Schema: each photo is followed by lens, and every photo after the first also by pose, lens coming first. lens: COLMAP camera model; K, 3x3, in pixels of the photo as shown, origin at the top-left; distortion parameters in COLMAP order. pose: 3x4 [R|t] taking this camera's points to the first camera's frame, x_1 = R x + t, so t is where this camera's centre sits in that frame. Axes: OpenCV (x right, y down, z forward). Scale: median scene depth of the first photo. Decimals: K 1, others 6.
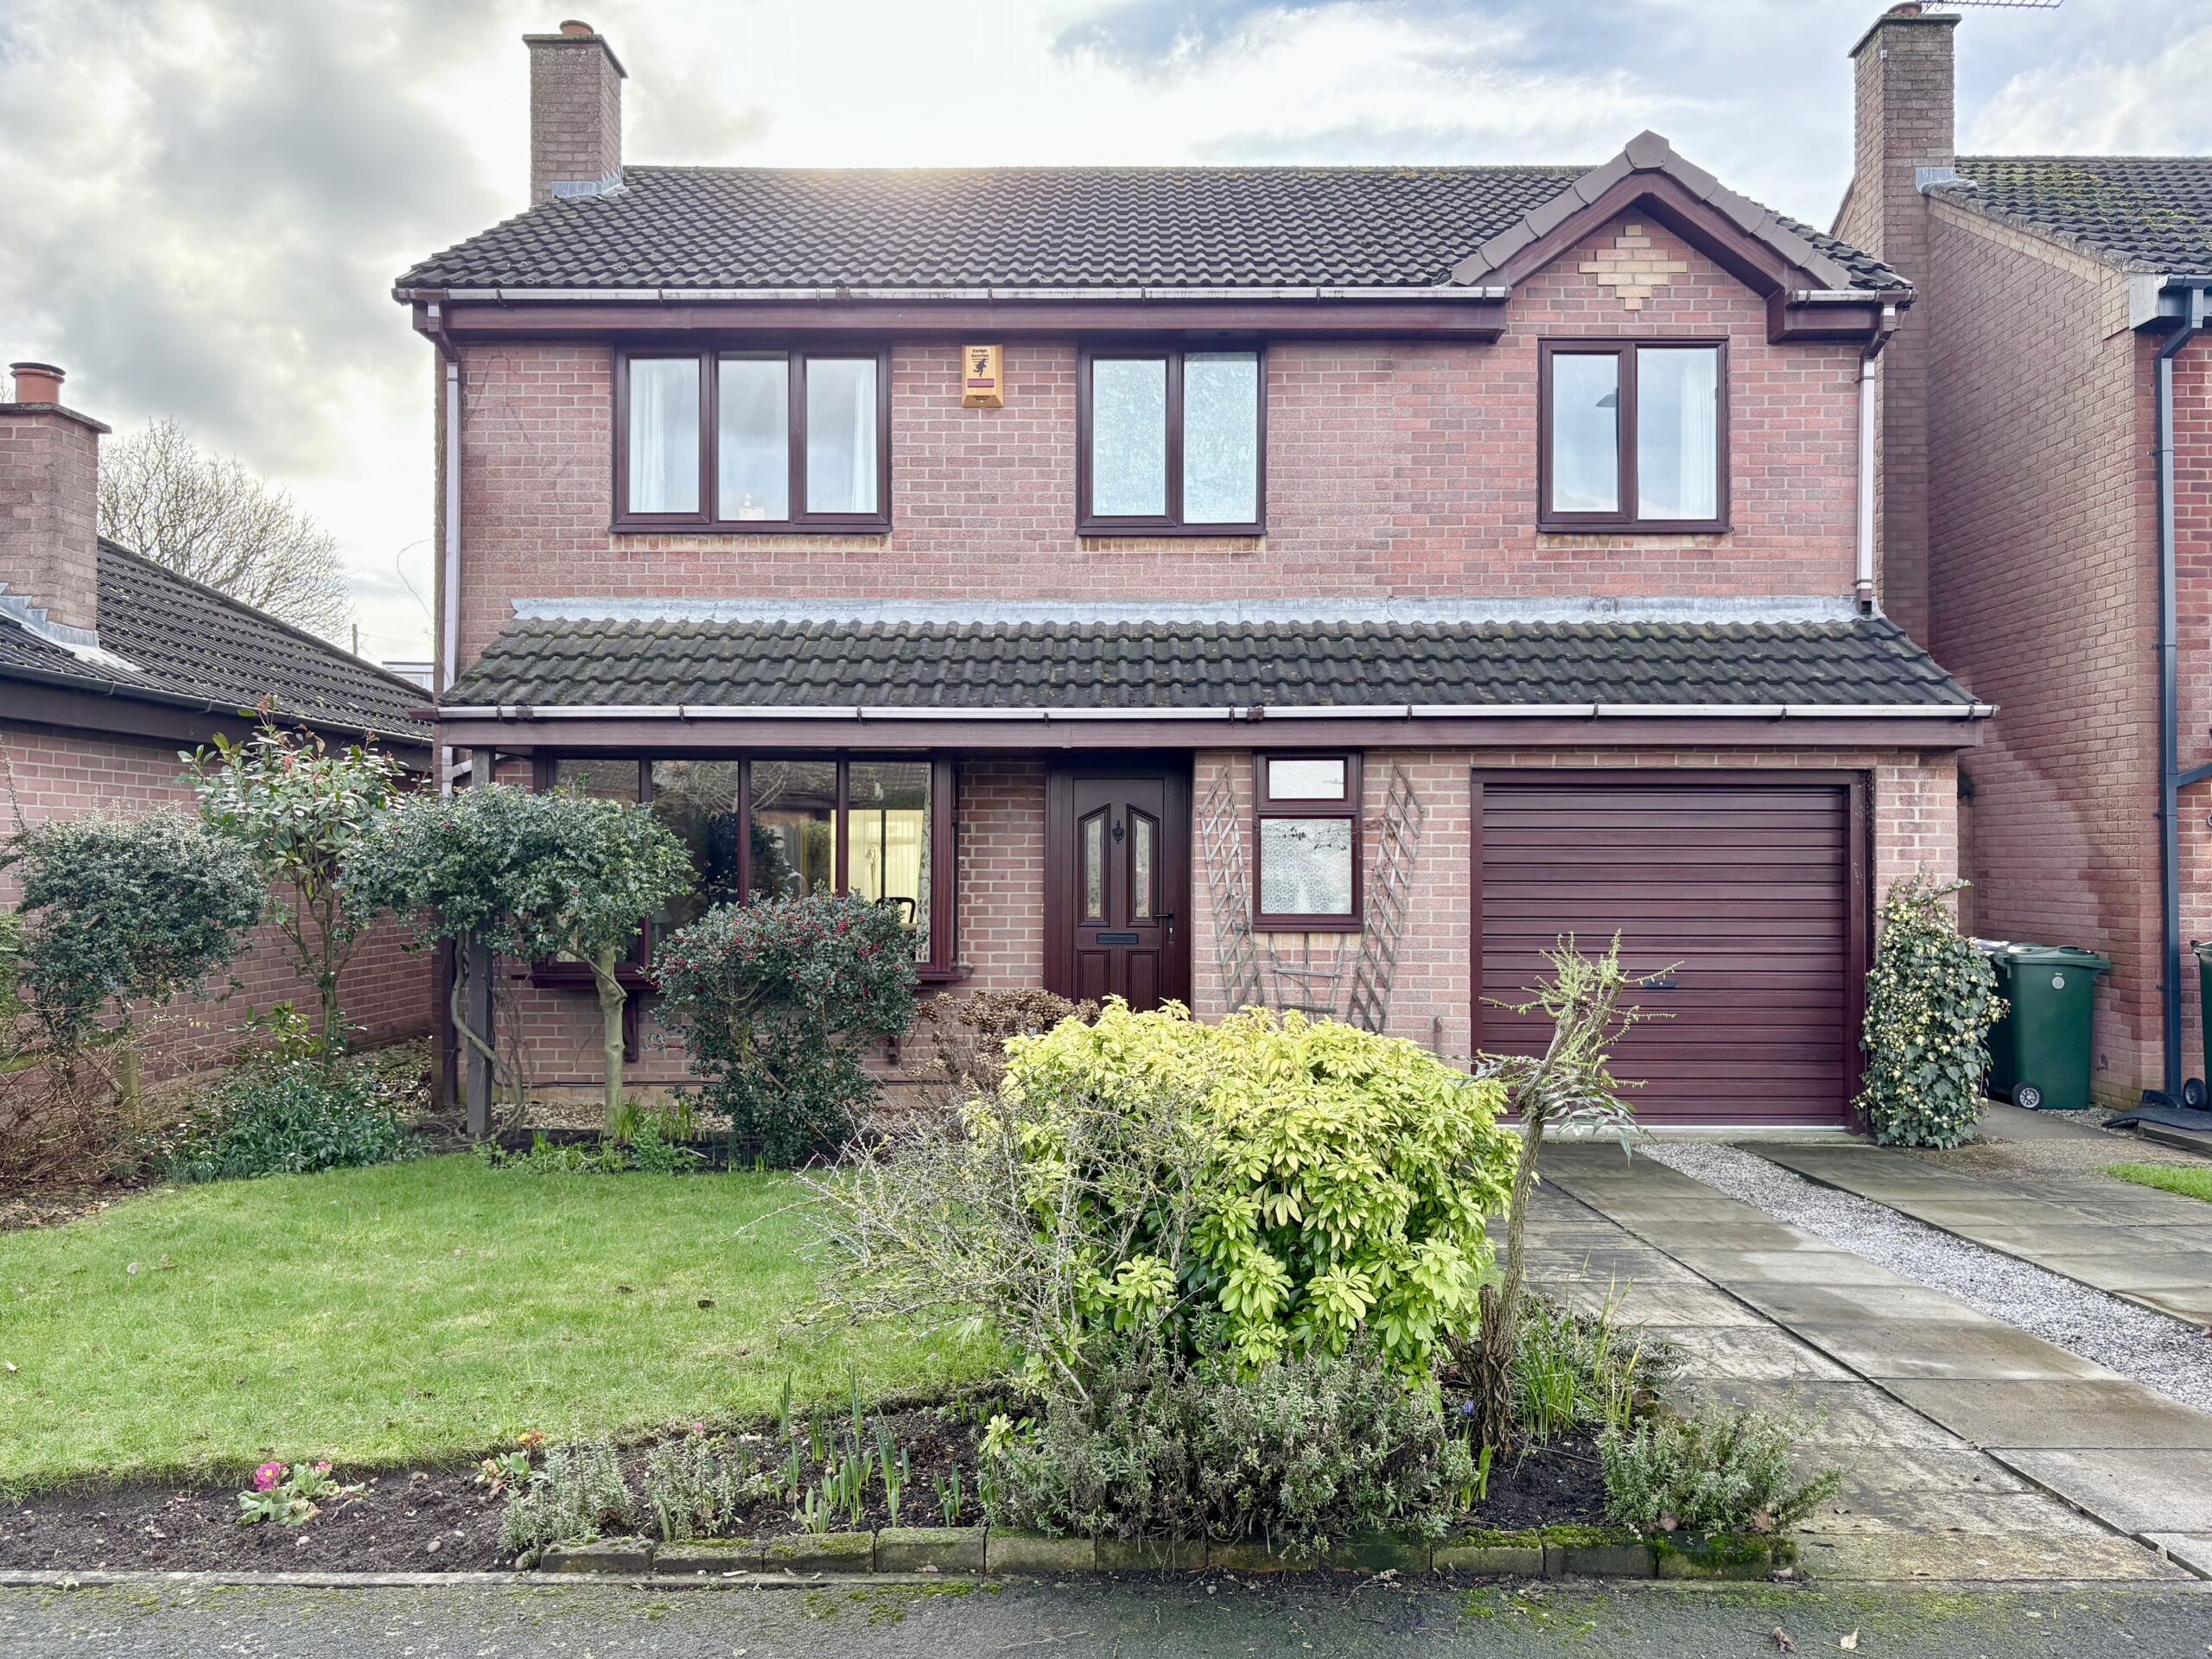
lens RADIAL K [[1687.0, 0, 1023.9], [0, 1687.0, 821.9], [0, 0, 1]] dist [0.020165, -0.008162]
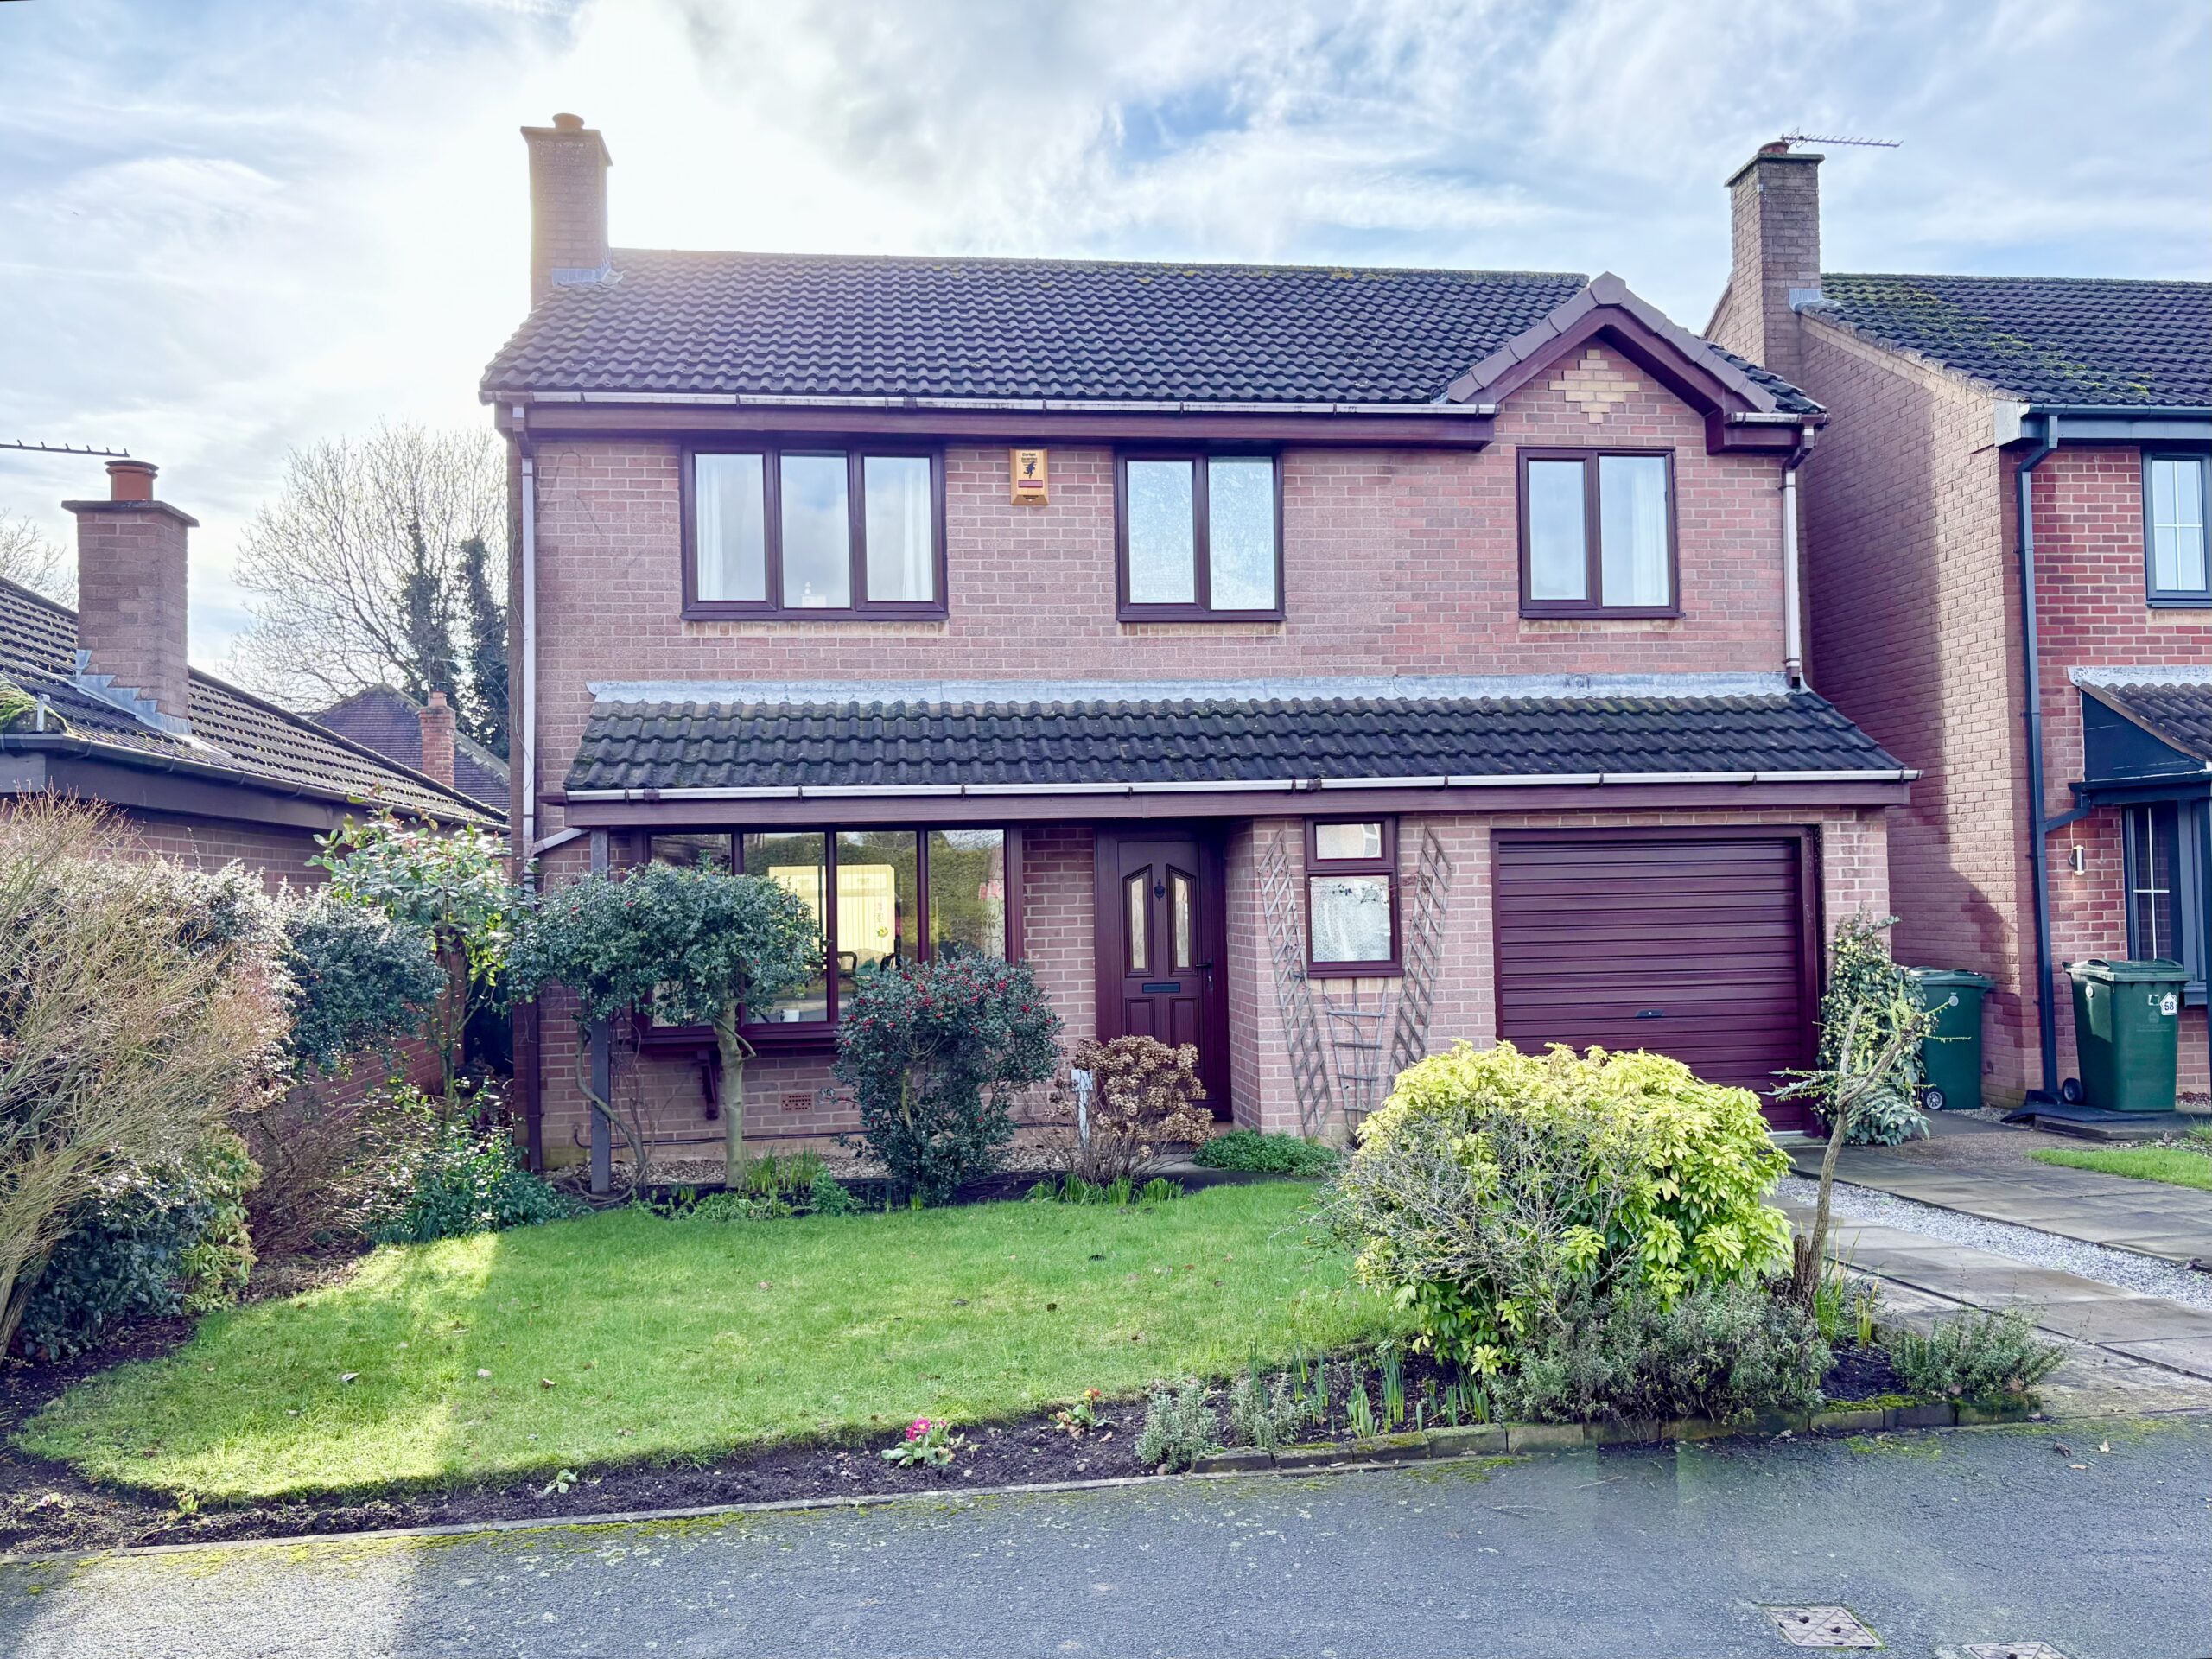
lens RADIAL K [[1687.0, 0, 1105.4], [0, 1687.0, 831.3], [0, 0, 1]] dist [0.020165, -0.008162]
pose [[0.991150, -0.018497, 0.131454, -0.131632], [0.021174, 0.999595, -0.018994, -0.013120], [-0.131049, 0.021609, 0.991140, -0.089473]]
